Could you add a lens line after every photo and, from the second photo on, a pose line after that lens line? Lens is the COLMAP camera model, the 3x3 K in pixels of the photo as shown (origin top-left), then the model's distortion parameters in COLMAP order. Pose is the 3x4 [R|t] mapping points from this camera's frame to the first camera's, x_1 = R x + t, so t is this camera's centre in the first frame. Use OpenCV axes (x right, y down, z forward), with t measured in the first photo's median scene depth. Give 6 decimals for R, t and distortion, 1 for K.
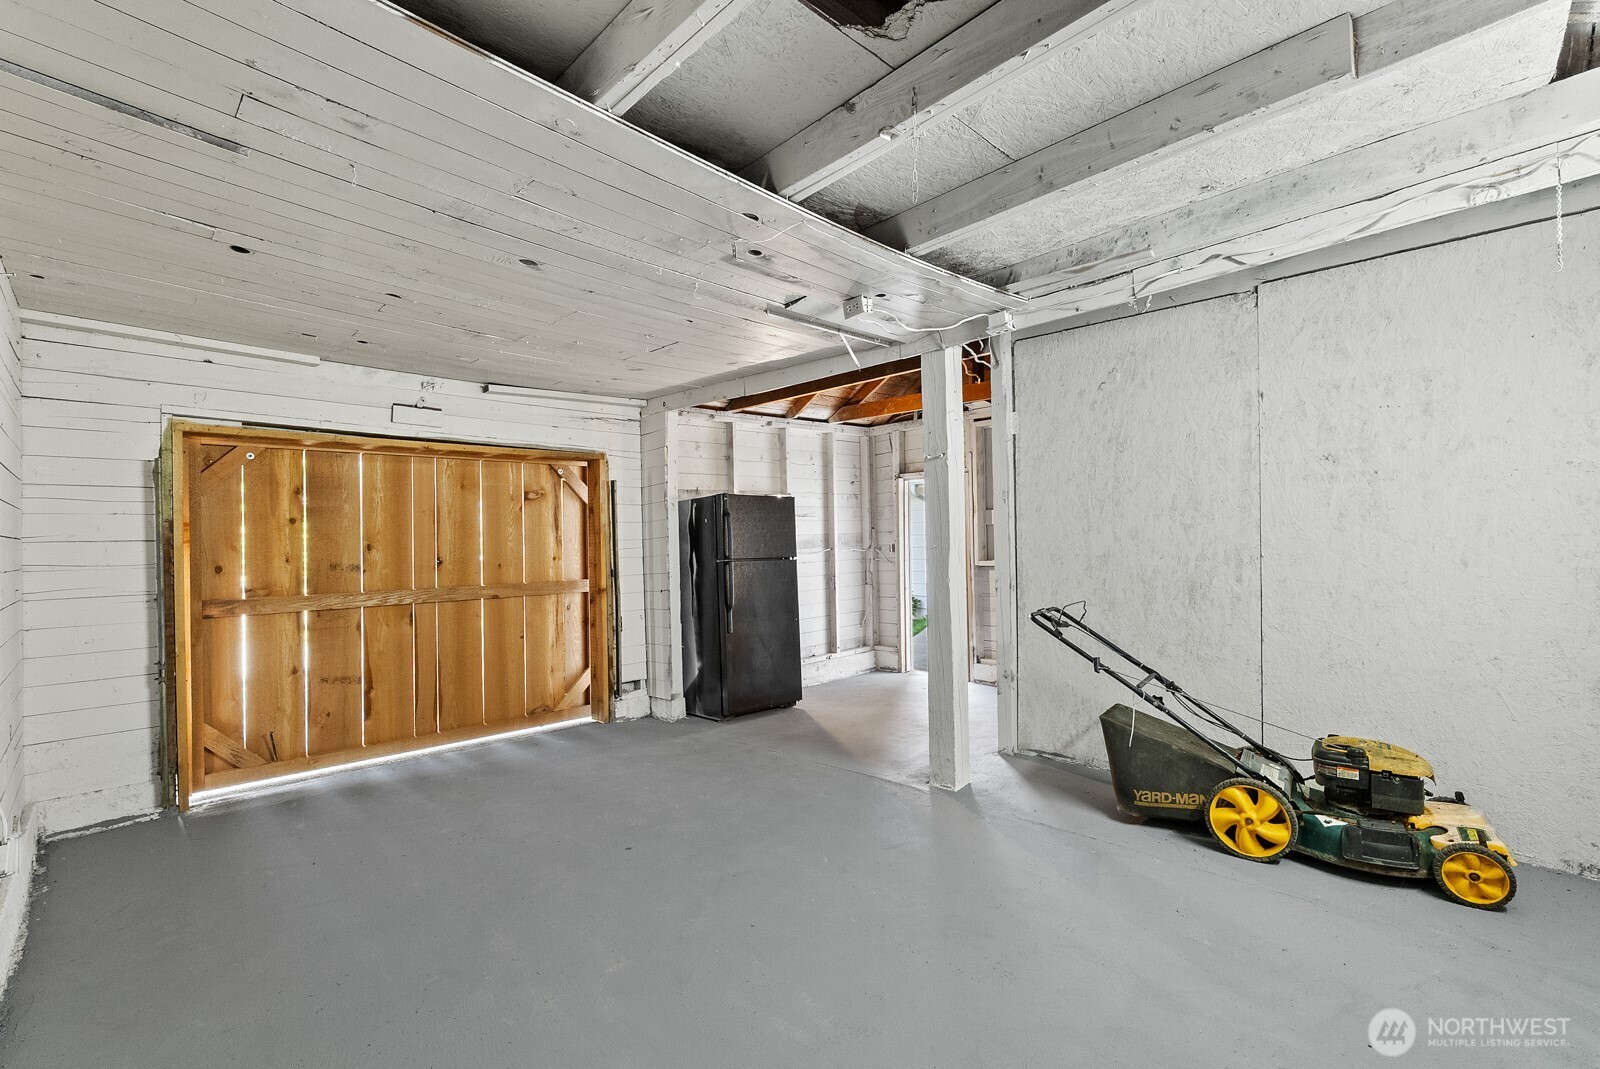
lens RADIAL K [[711.1, 0, 791.8], [0, 711.1, 534.4], [0, 0, 1]] dist [-0.003440, -0.000167]
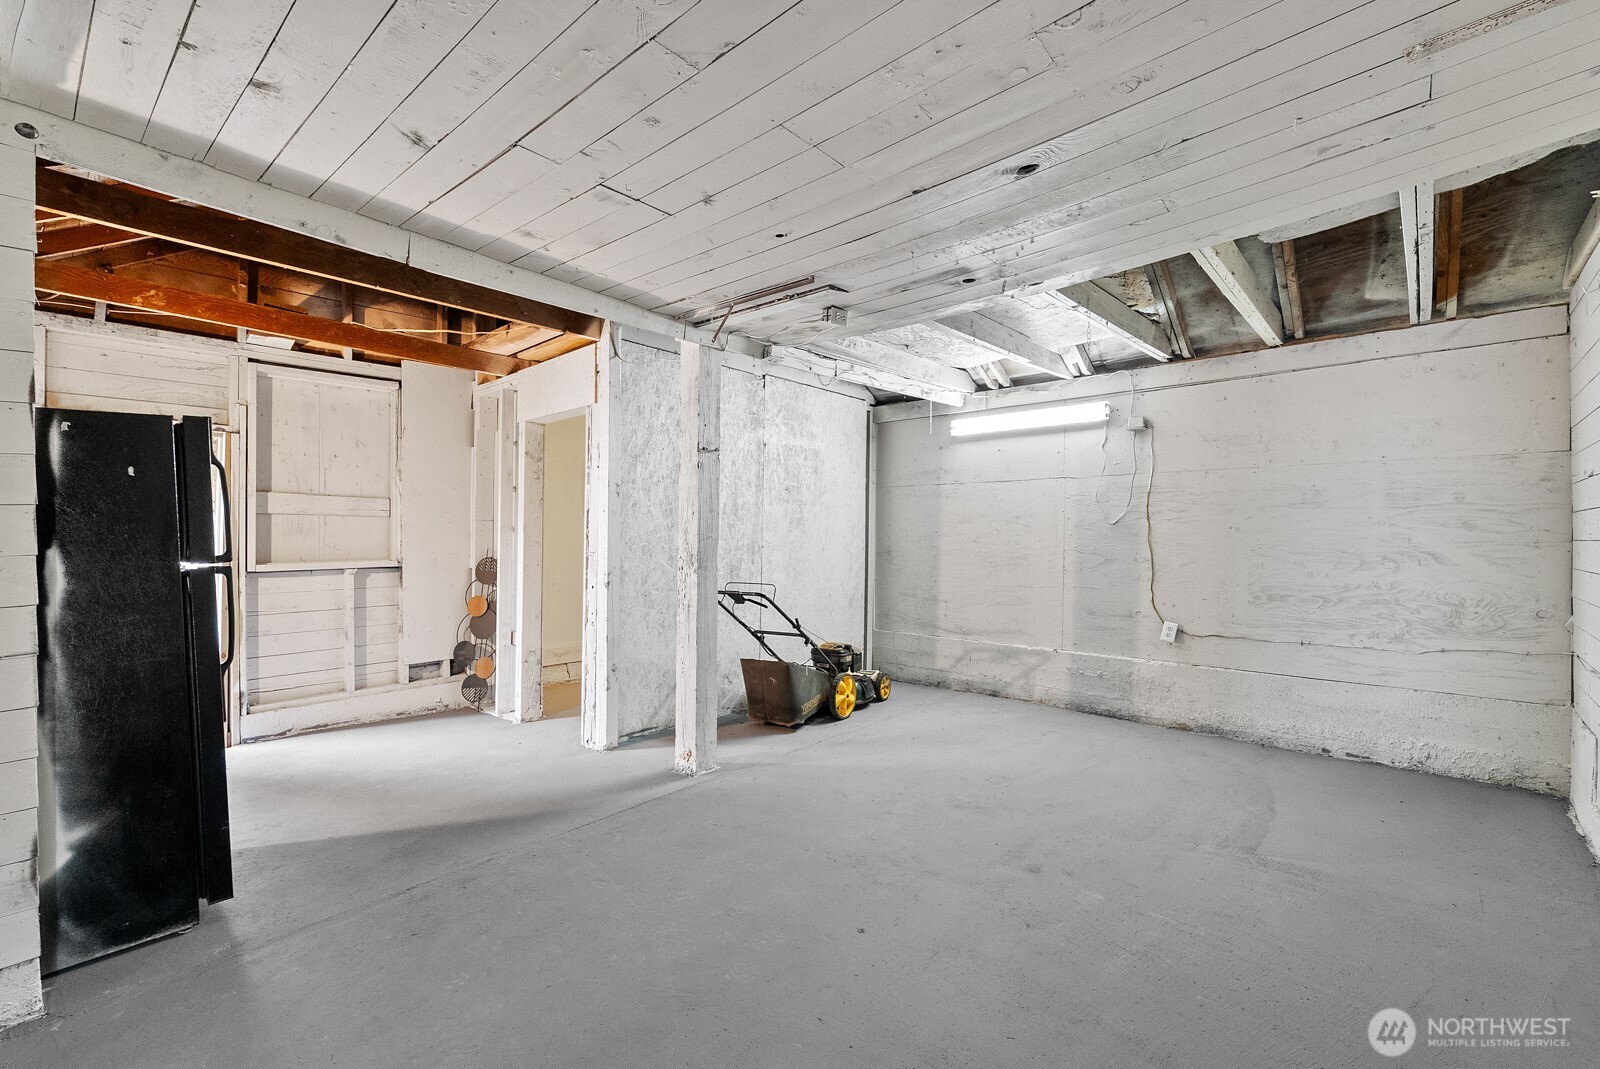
lens RADIAL K [[711.1, 0, 791.8], [0, 711.1, 544.2], [0, 0, 1]] dist [-0.003440, -0.000167]
pose [[-0.071926, 0.007932, 0.997378, -0.844949], [-0.008755, 0.999925, -0.008584, 0.034578], [-0.997372, -0.009349, -0.071851, 0.972083]]
